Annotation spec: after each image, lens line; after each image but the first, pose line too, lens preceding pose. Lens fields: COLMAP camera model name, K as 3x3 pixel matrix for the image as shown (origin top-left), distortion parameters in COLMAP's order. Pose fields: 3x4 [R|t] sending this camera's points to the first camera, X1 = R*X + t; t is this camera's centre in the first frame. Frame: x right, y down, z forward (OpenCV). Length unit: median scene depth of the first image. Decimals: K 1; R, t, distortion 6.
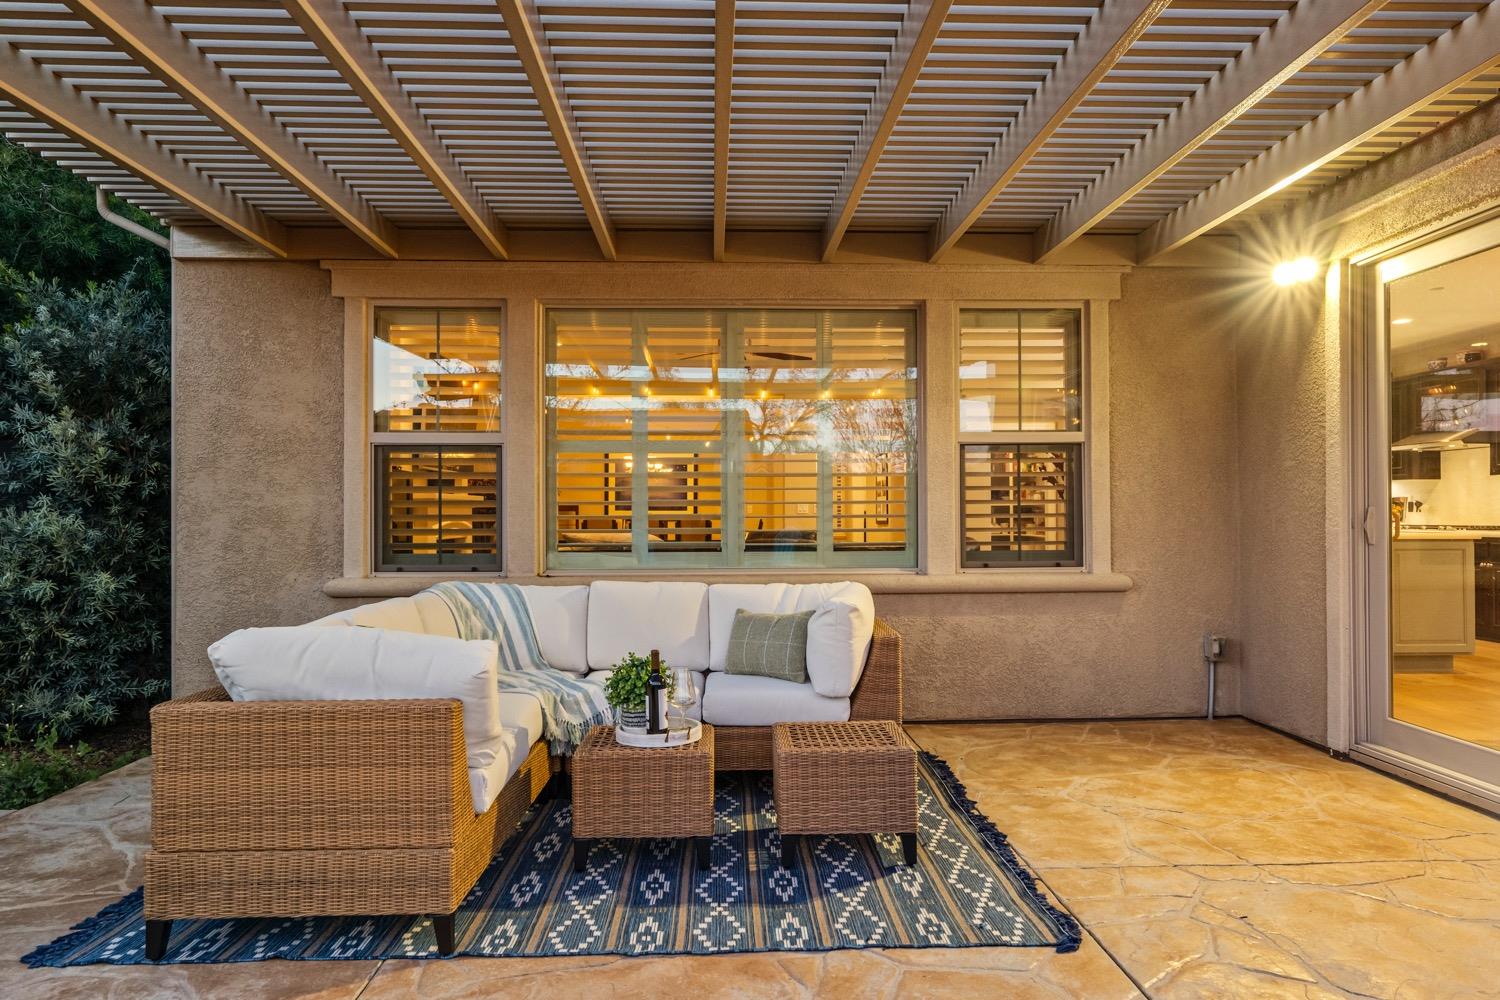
lens RADIAL K [[966.8, 0, 747.3], [0, 966.8, 508.2], [0, 0, 1]] dist [0.004898, 0.002437]
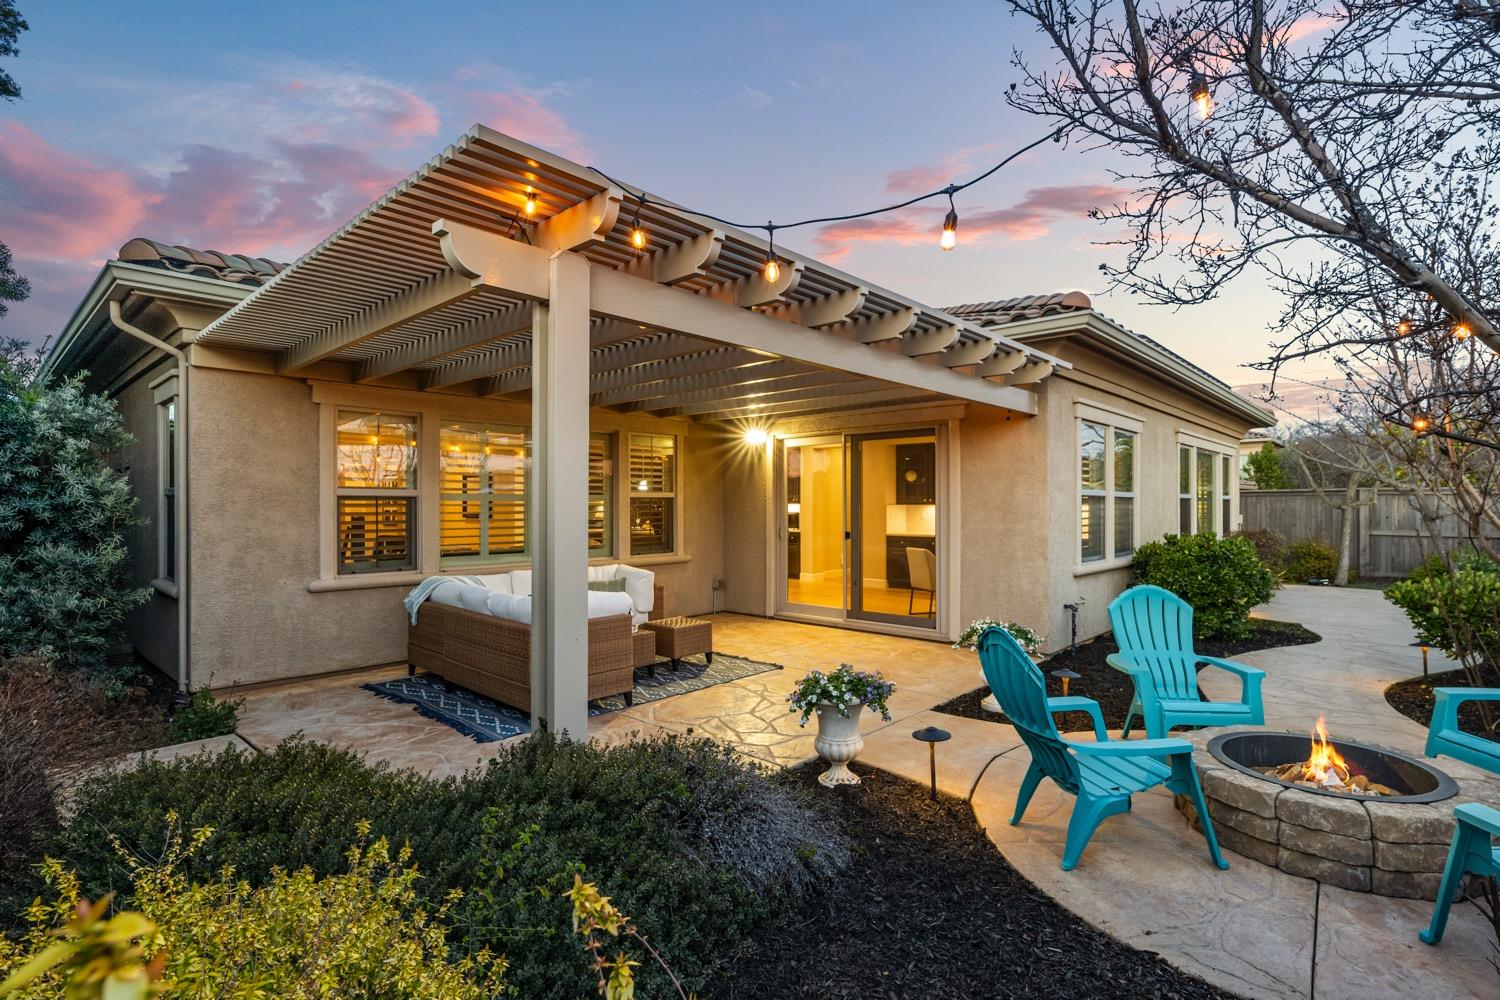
lens RADIAL K [[734.9, 0, 748.2], [0, 734.9, 504.0], [0, 0, 1]] dist [0.000475, 0.000104]
pose [[0.705346, 0.003213, 0.708856, -0.885810], [-0.005528, 0.999984, 0.000967, -0.065803], [-0.708842, -0.004601, 0.705352, -0.402013]]
